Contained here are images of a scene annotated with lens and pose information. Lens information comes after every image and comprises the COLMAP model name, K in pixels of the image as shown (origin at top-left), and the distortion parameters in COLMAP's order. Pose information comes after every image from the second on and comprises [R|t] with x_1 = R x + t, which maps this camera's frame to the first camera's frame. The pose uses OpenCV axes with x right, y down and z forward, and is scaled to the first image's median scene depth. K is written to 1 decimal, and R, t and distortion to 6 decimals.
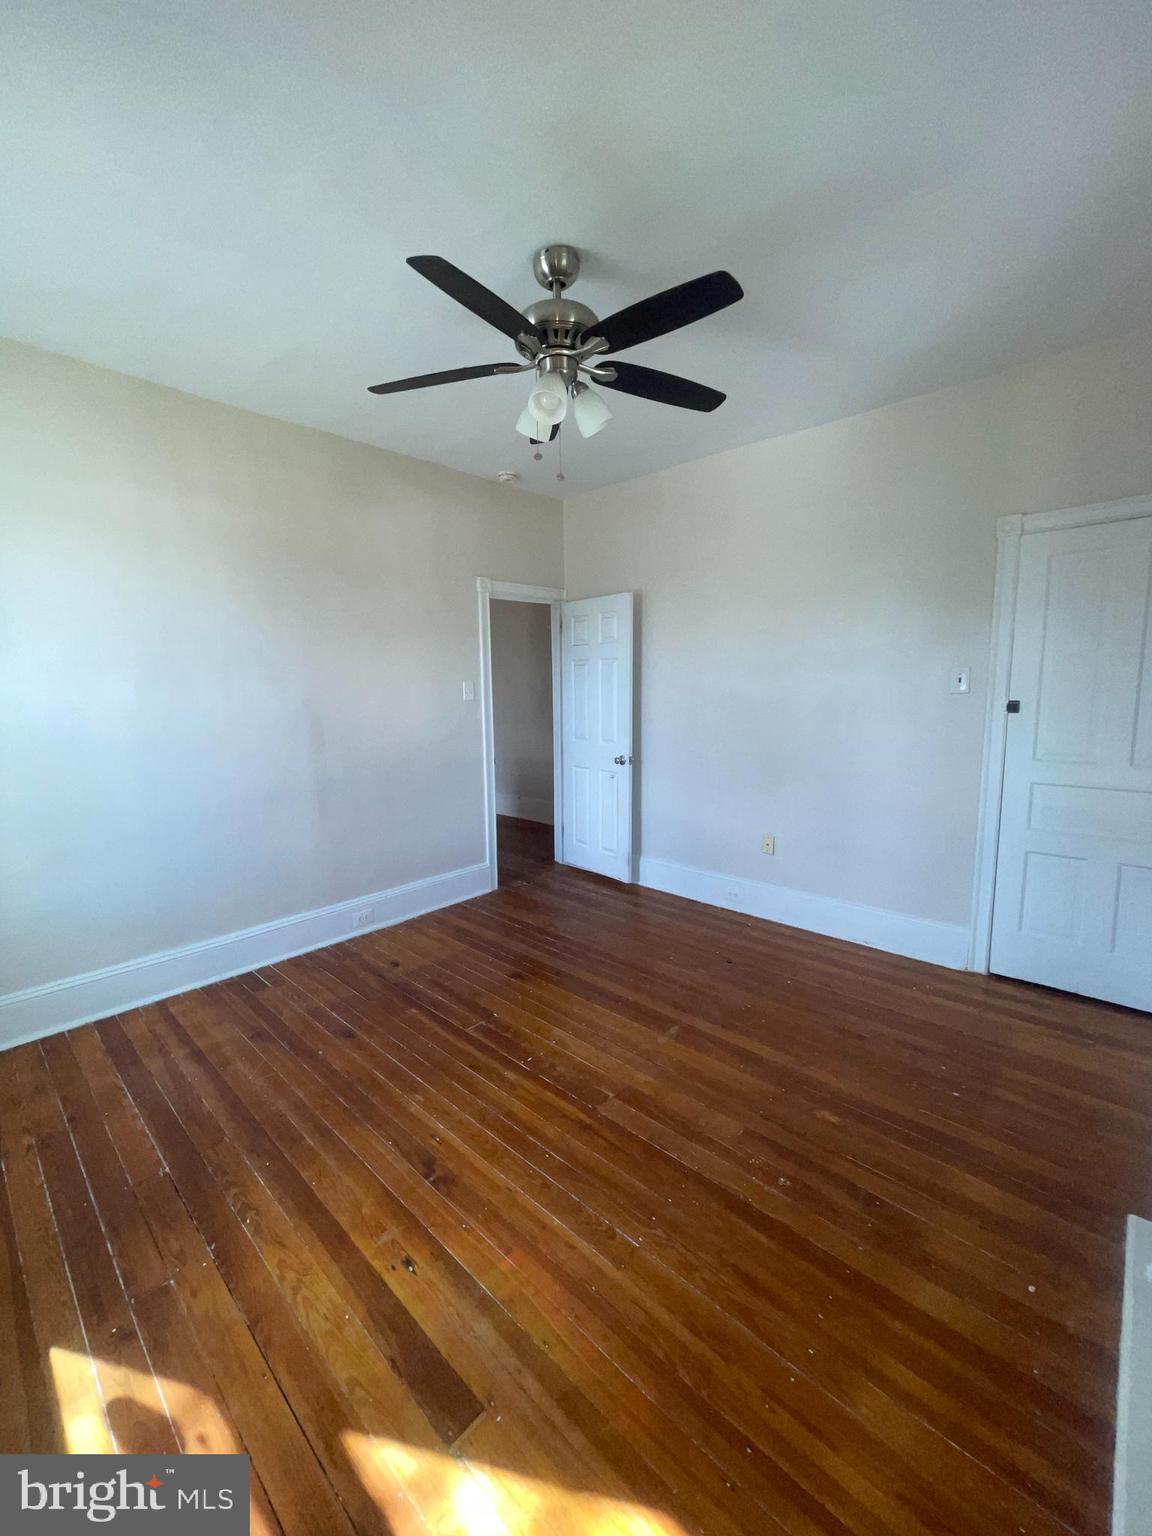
lens RADIAL K [[616.9, 0, 578.3], [0, 616.9, 765.5], [0, 0, 1]] dist [-0.004503, 0.001101]
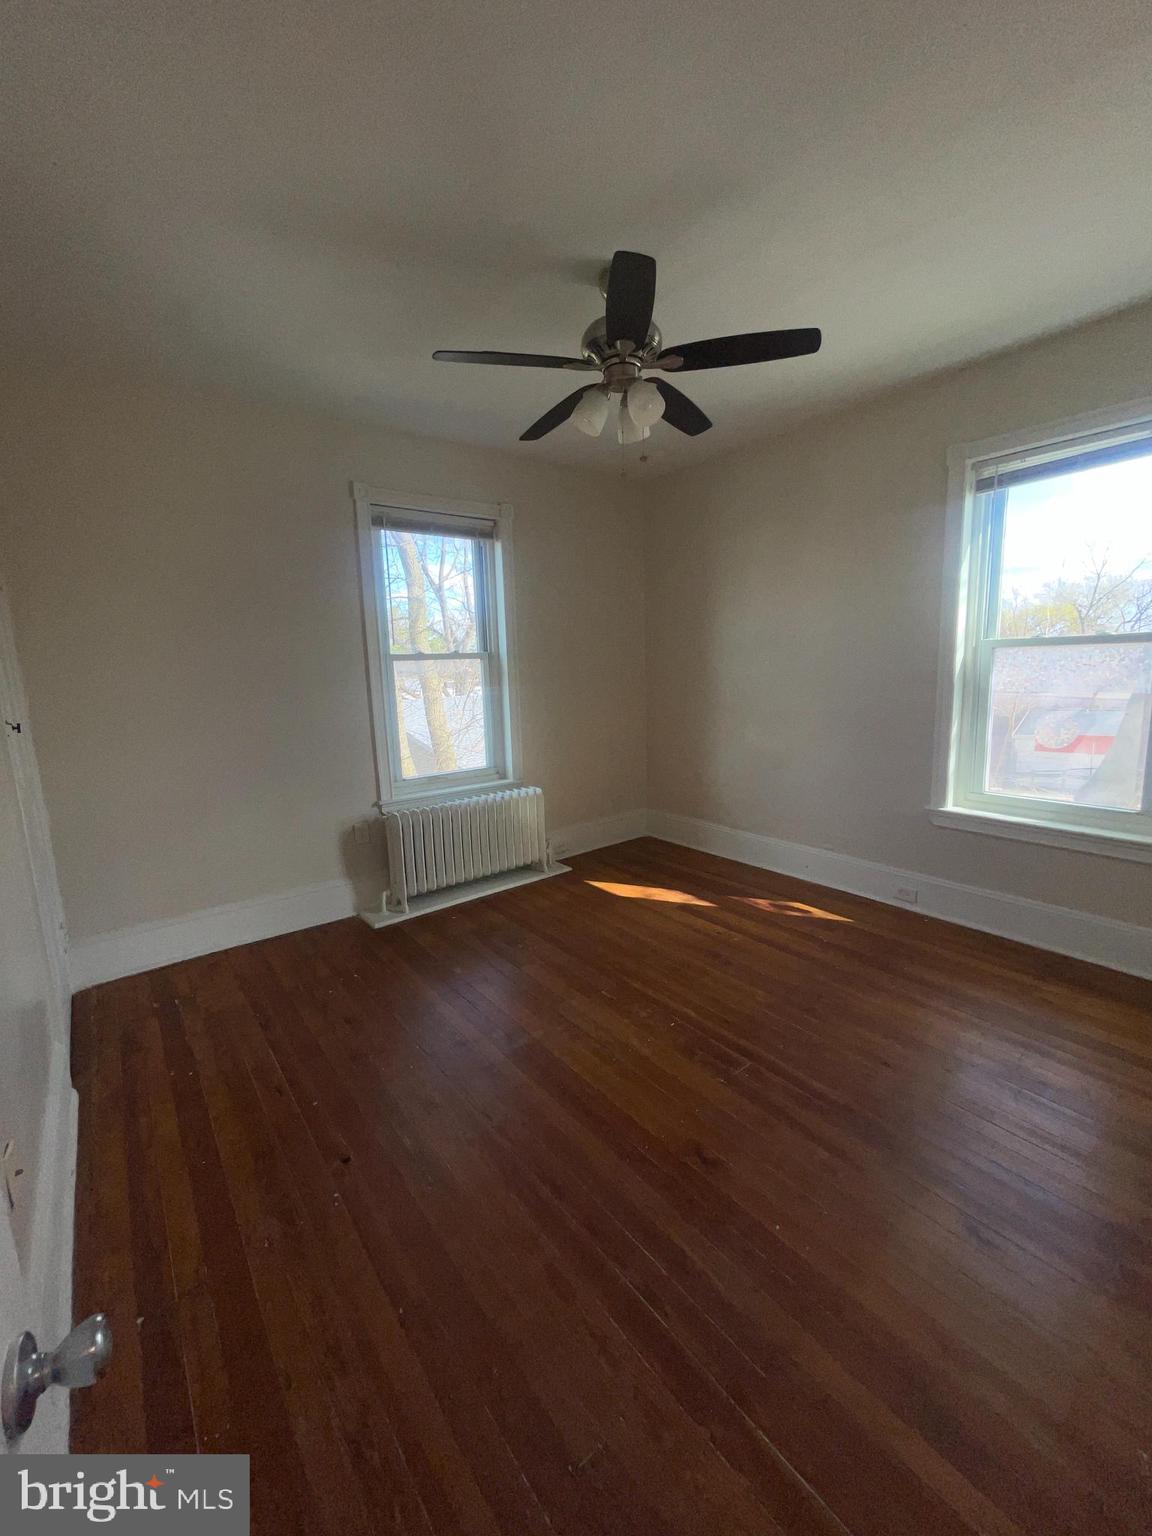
lens RADIAL K [[616.9, 0, 572.0], [0, 616.9, 761.2], [0, 0, 1]] dist [-0.004503, 0.001101]
pose [[-0.985848, 0.019069, 0.166556, -0.129041], [0.068298, 0.953006, 0.295151, -0.374553], [-0.153100, 0.302349, -0.940822, 2.603071]]
